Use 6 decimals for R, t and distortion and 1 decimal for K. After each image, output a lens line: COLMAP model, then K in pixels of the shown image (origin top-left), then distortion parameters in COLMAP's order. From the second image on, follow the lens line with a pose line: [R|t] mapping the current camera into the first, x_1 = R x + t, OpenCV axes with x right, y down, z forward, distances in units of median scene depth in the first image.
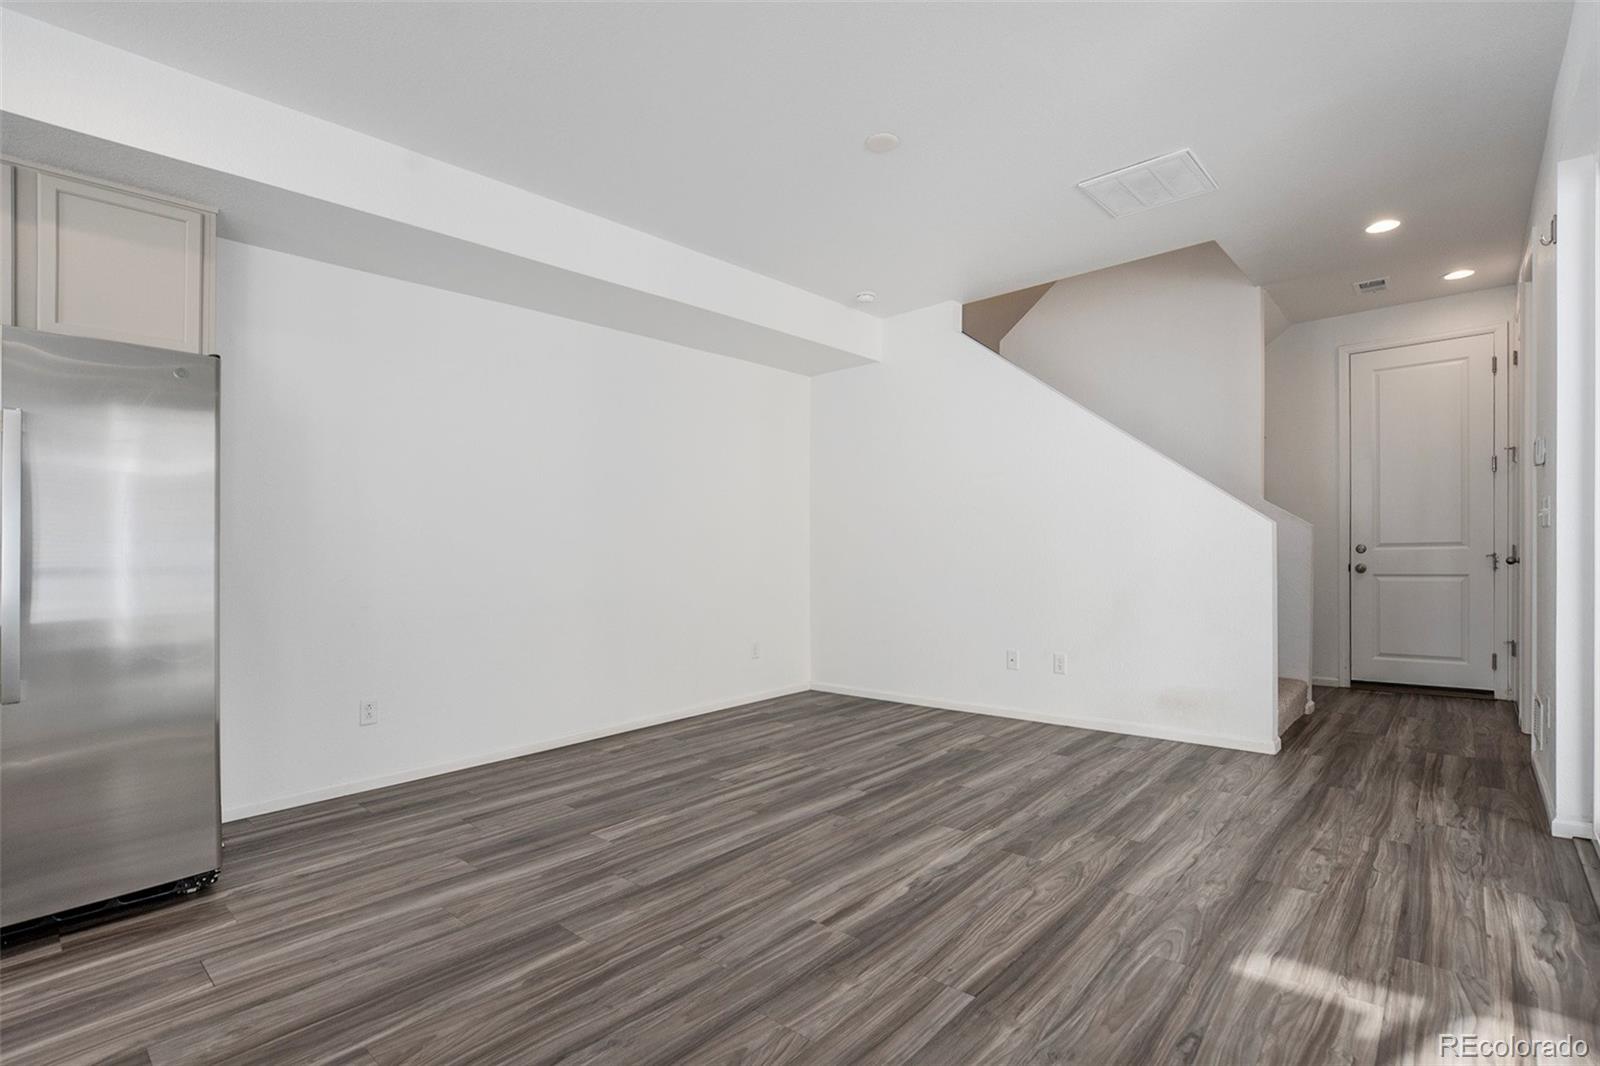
lens RADIAL K [[738.7, 0, 834.2], [0, 738.7, 564.9], [0, 0, 1]] dist [-0.024623, 0.000955]
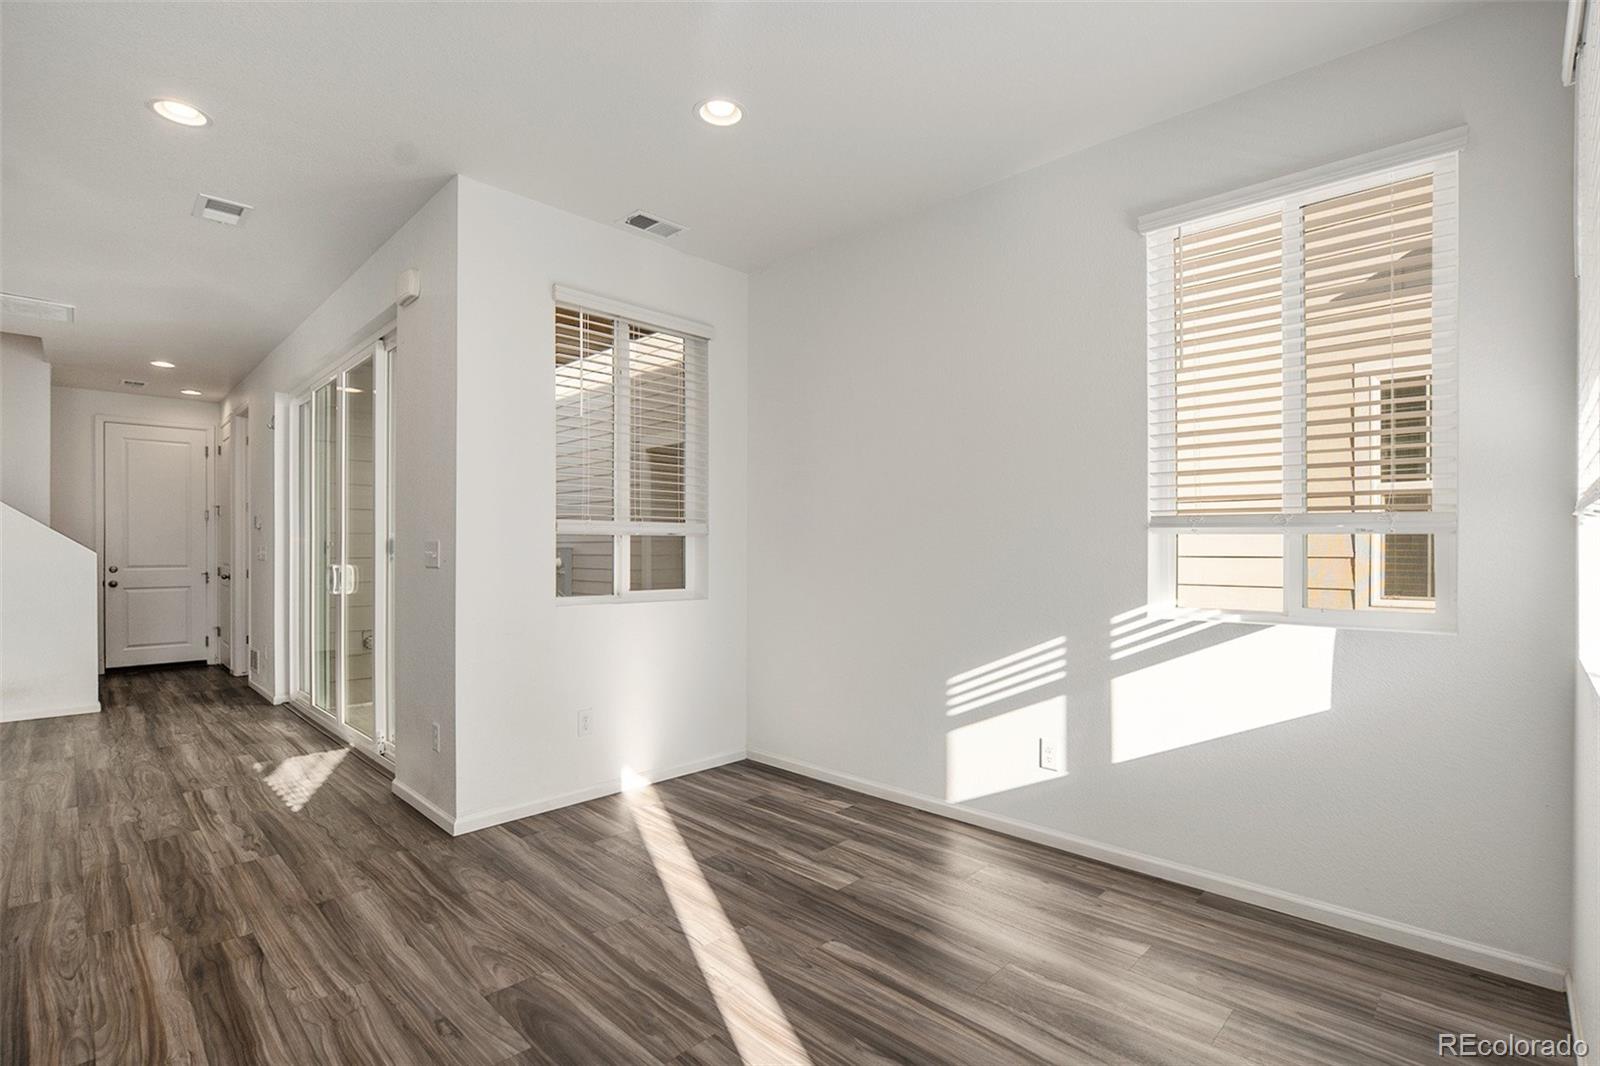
lens RADIAL K [[745.7, 0, 807.8], [0, 745.7, 552.4], [0, 0, 1]] dist [-0.042285, 0.005718]
pose [[0.053688, 0.018204, 0.998392, -0.833502], [0.018695, 0.999640, -0.019232, -0.005945], [-0.998383, 0.019697, 0.053328, -0.543693]]
